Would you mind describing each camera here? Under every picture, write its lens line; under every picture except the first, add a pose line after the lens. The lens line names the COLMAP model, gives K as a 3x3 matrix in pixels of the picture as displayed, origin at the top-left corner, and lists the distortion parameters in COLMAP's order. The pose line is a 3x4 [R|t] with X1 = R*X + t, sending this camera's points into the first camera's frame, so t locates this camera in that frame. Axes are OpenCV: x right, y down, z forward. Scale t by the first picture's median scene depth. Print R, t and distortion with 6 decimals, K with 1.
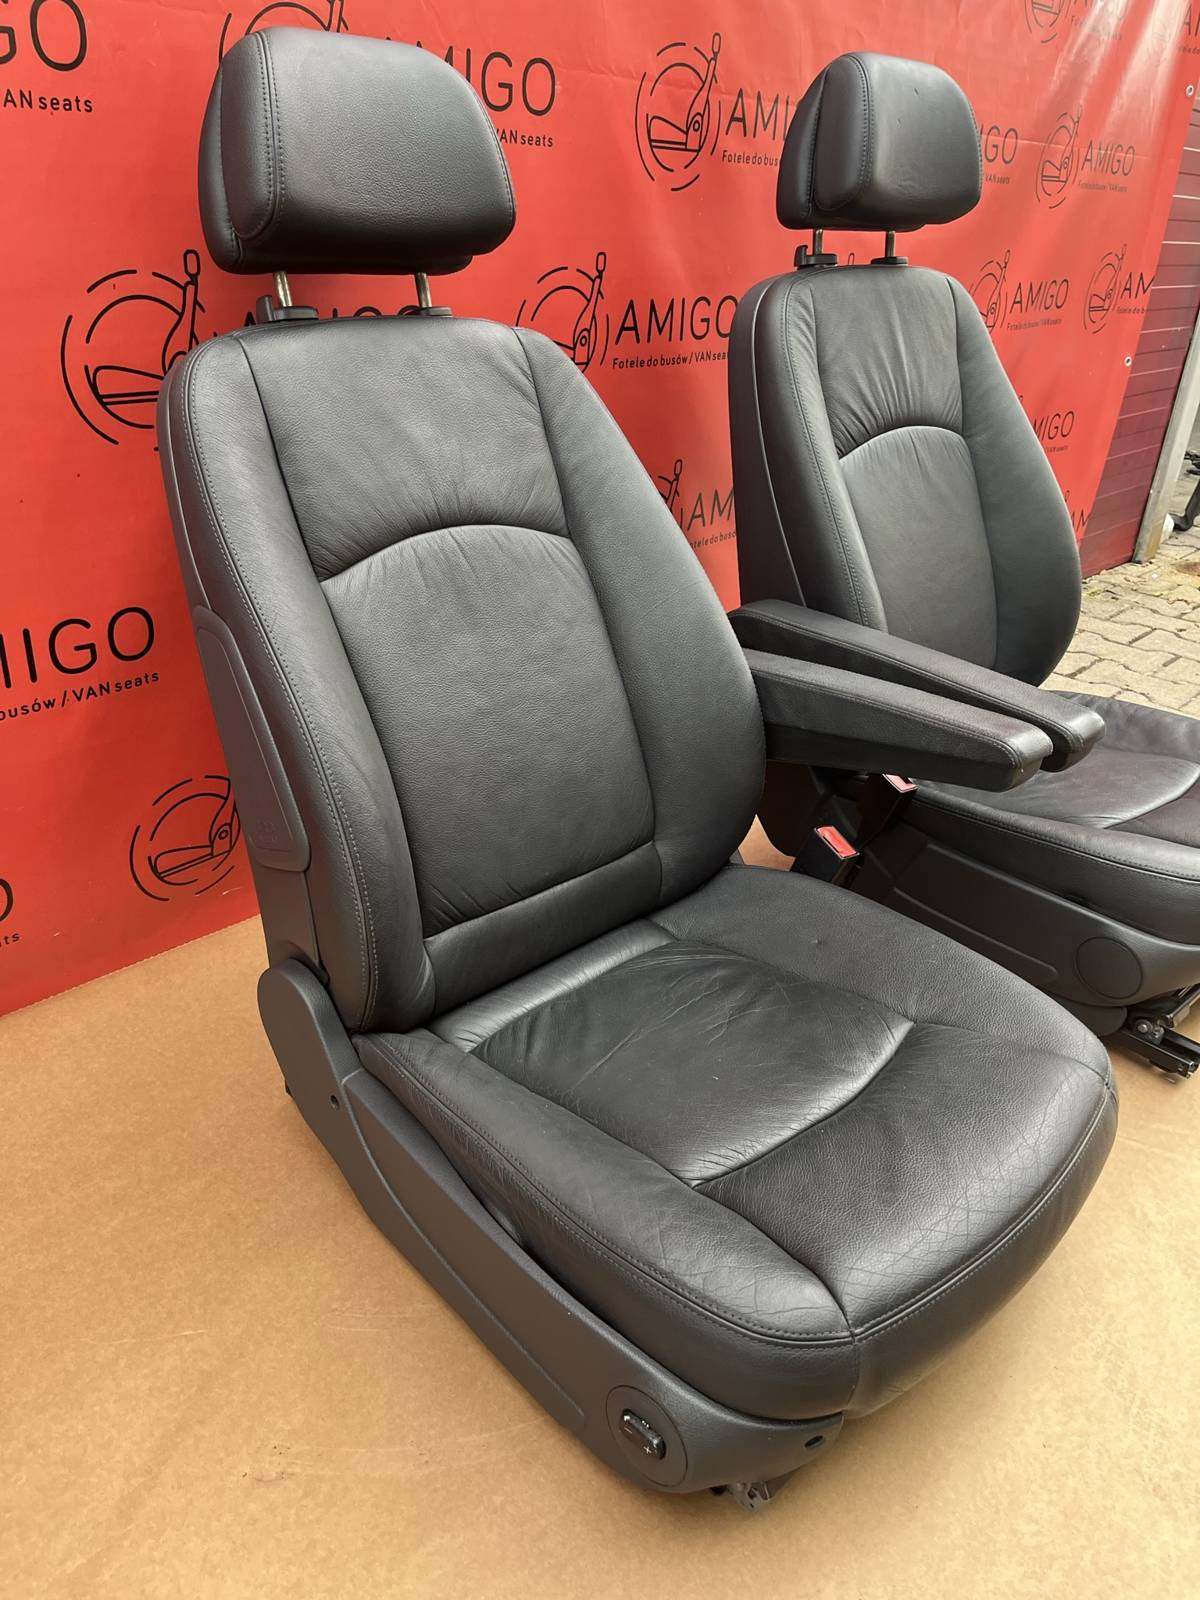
lens RADIAL K [[1196.7, 0, 594.3], [0, 1196.7, 799.8], [0, 0, 1]] dist [0.029145, -0.061321]
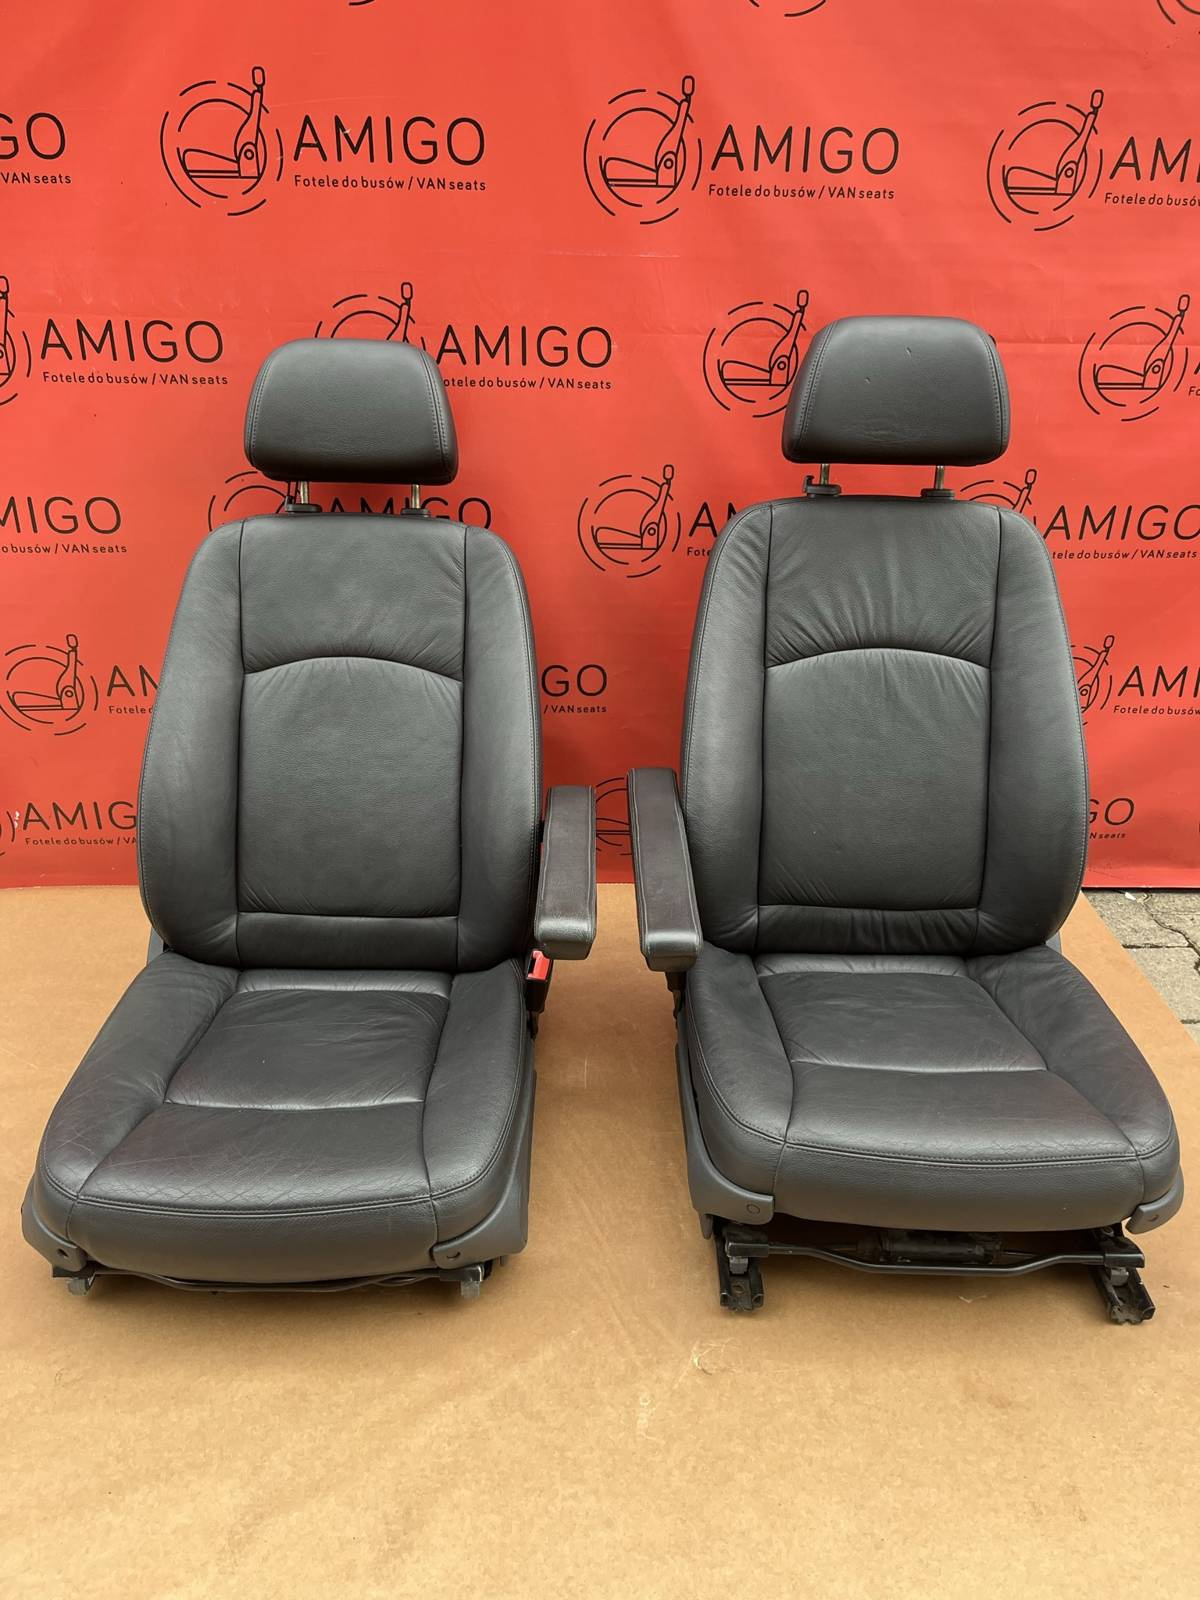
lens RADIAL K [[1191.9, 0, 595.7], [0, 1191.9, 781.8], [0, 0, 1]] dist [0.047344, -0.075593]
pose [[0.721076, 0.265627, -0.639916, 1.042178], [-0.301802, 0.951783, 0.055002, -0.244826], [0.623671, 0.153467, 0.766474, 0.083428]]
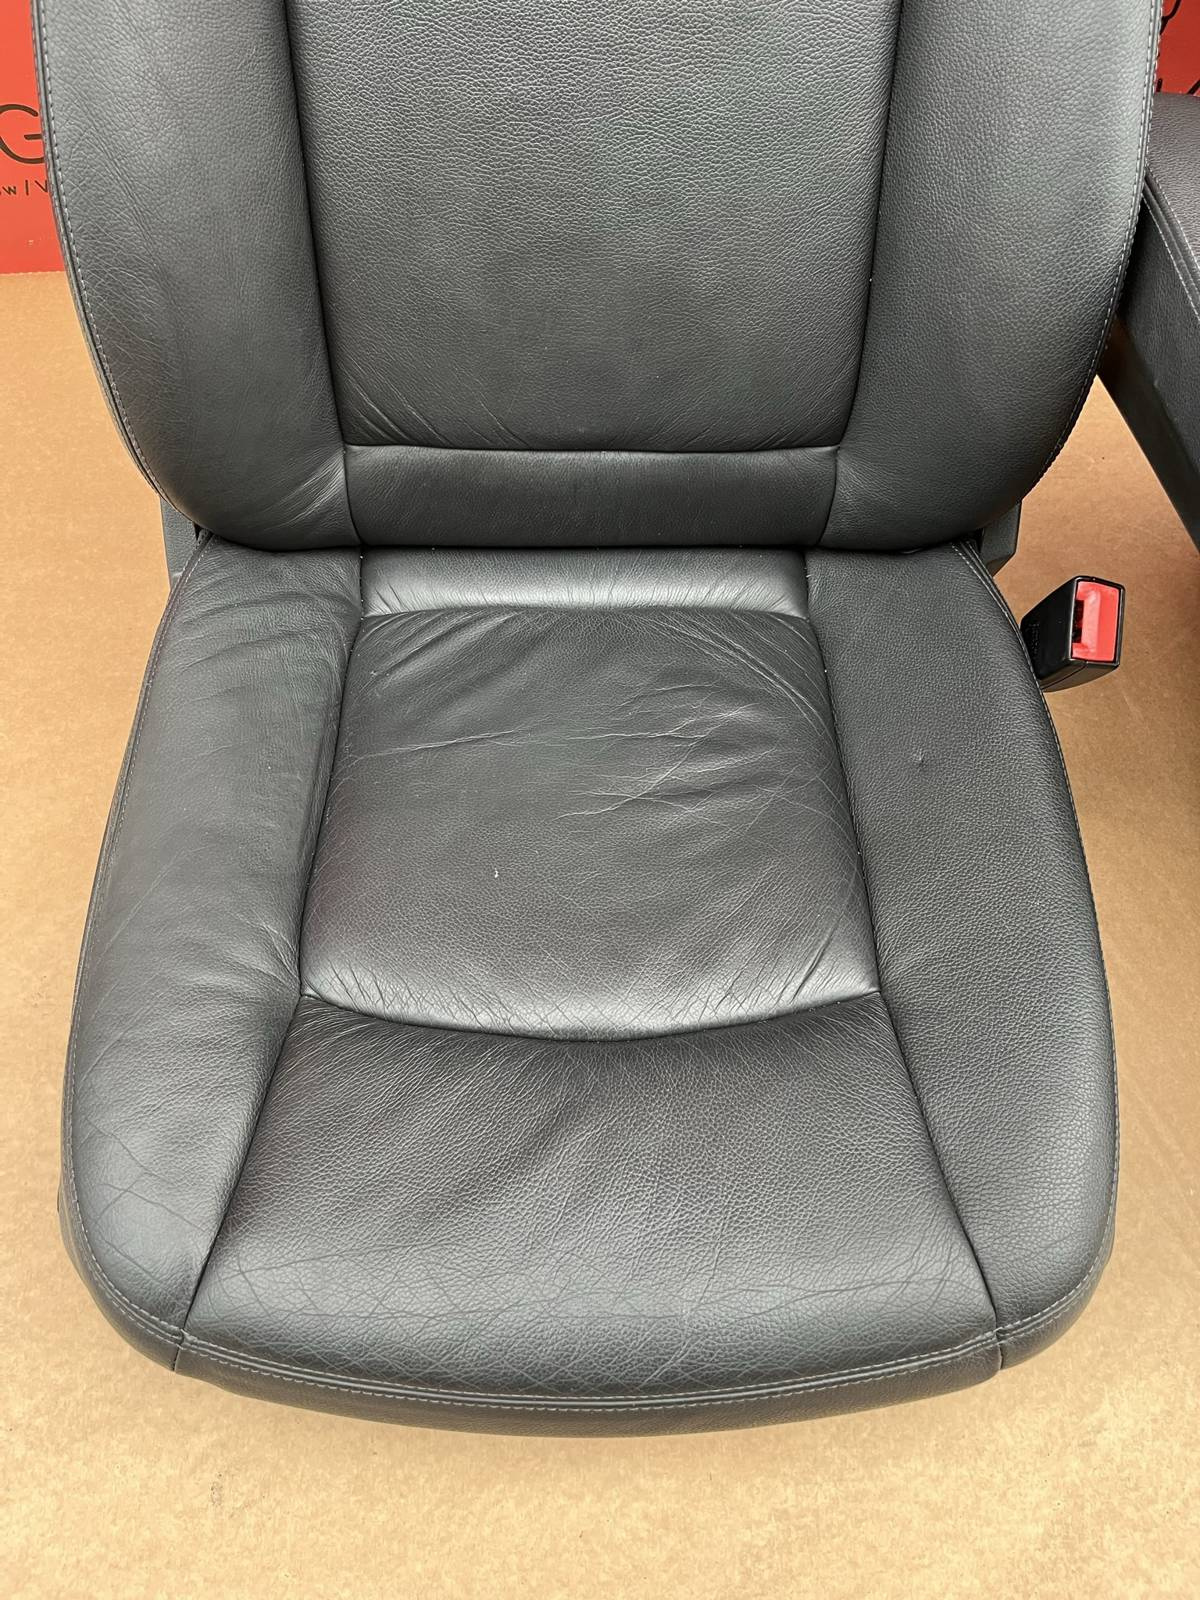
lens RADIAL K [[1255.4, 0, 593.7], [0, 1255.4, 800.1], [0, 0, 1]] dist [-0.003432, -0.003235]
pose [[0.720439, 0.585654, -0.371453, 0.315012], [-0.282225, 0.736832, 0.614352, -0.195204], [0.633496, -0.337770, 0.696128, 0.493845]]
